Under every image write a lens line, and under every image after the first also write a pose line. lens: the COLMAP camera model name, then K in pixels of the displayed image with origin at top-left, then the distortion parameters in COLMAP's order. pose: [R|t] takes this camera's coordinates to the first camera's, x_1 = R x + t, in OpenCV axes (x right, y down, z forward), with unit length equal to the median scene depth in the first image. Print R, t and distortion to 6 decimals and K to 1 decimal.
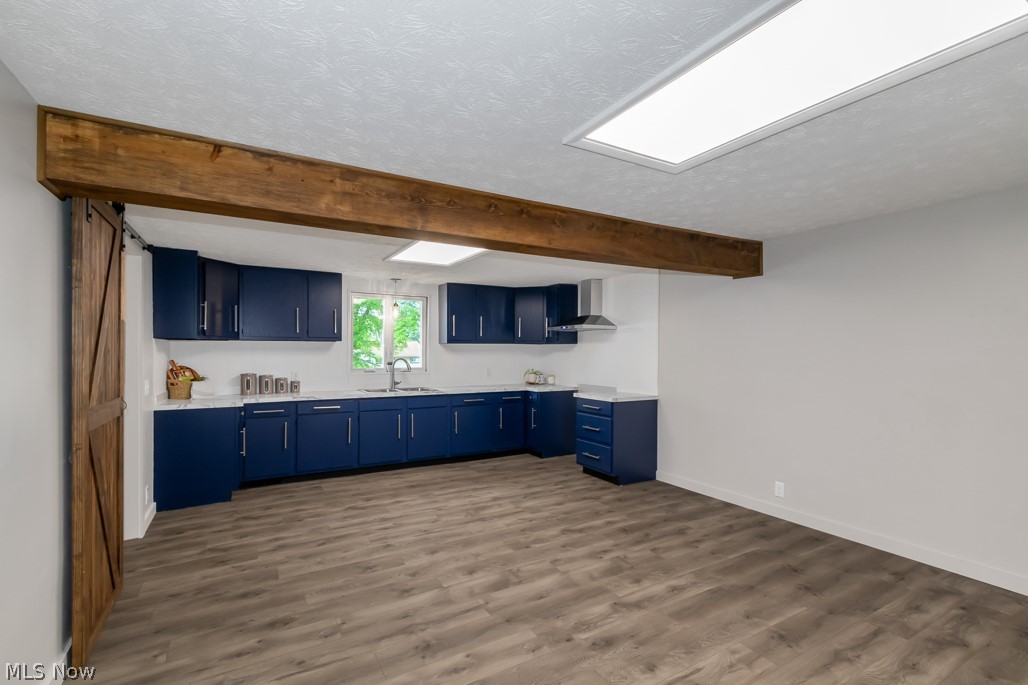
lens RADIAL K [[471.0, 0, 517.1], [0, 471.0, 344.1], [0, 0, 1]] dist [0.003315, 0.000439]
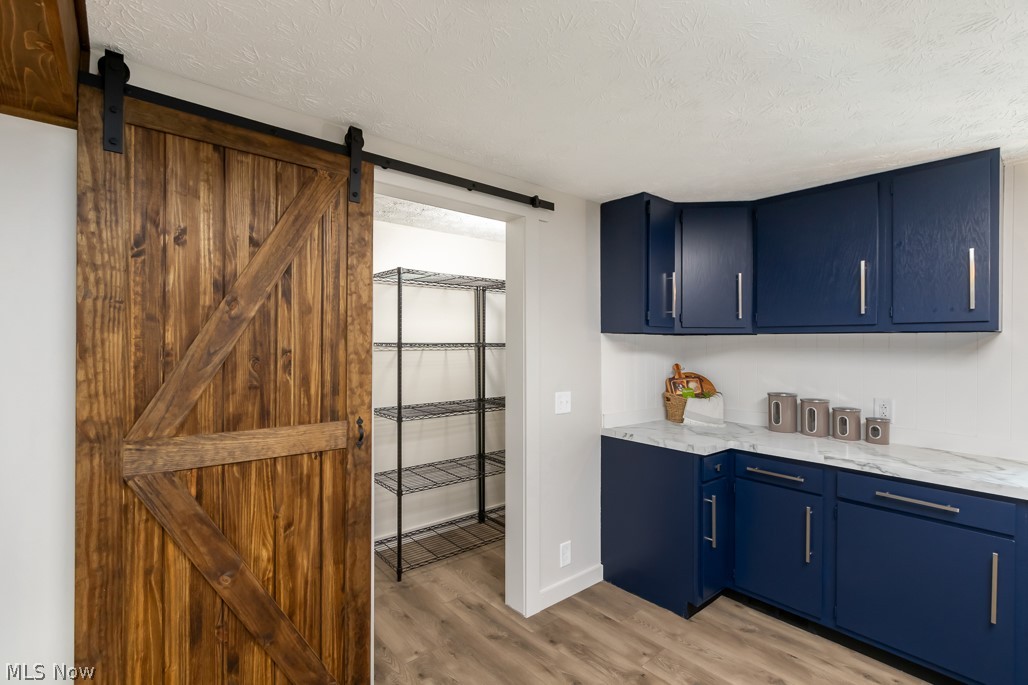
lens RADIAL K [[471.0, 0, 517.1], [0, 471.0, 344.1], [0, 0, 1]] dist [0.003315, 0.000439]
pose [[0.169040, -0.004043, -0.985601, -0.072860], [0.006504, 0.999974, -0.002986, 0.004111], [0.985588, -0.005905, 0.169062, 0.604798]]
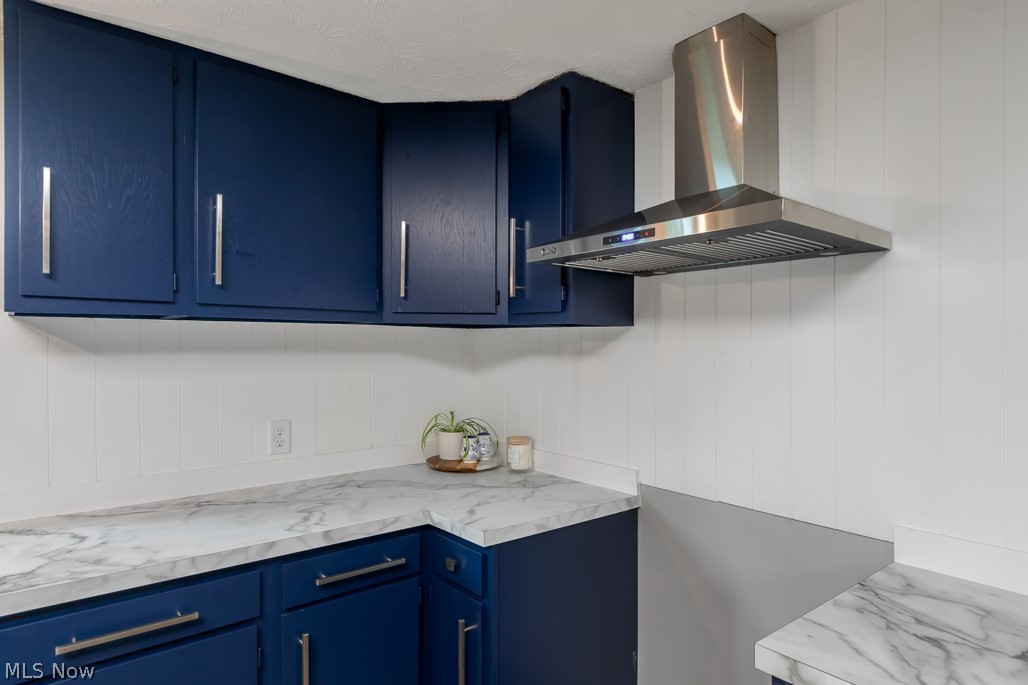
lens RADIAL K [[616.8, 0, 514.0], [0, 616.8, 342.5], [0, 0, 1]] dist [0.050562, -0.000247]
pose [[0.987483, 0.002130, 0.157712, 0.014894], [-0.003195, 0.999974, 0.006499, 0.009137], [-0.157694, -0.006922, 0.987464, 0.859464]]
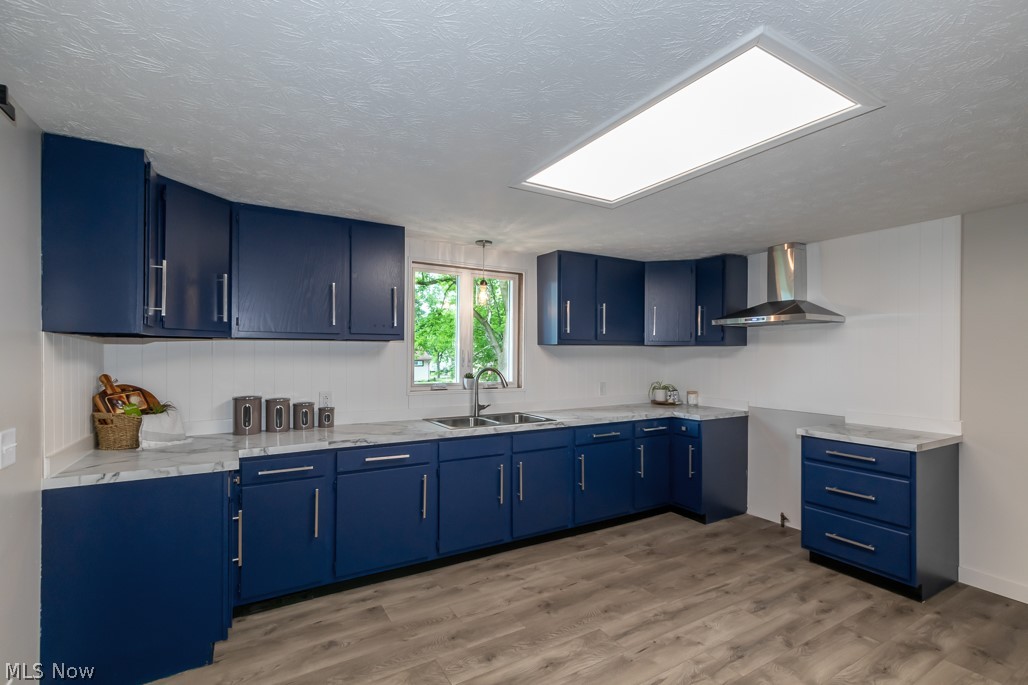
lens RADIAL K [[471.0, 0, 517.1], [0, 471.0, 344.1], [0, 0, 1]] dist [0.003315, 0.000439]
pose [[0.999968, 0.000693, 0.008005, -0.250518], [-0.000653, 0.999988, -0.004896, 0.001122], [-0.008008, 0.004891, 0.999956, 0.430209]]
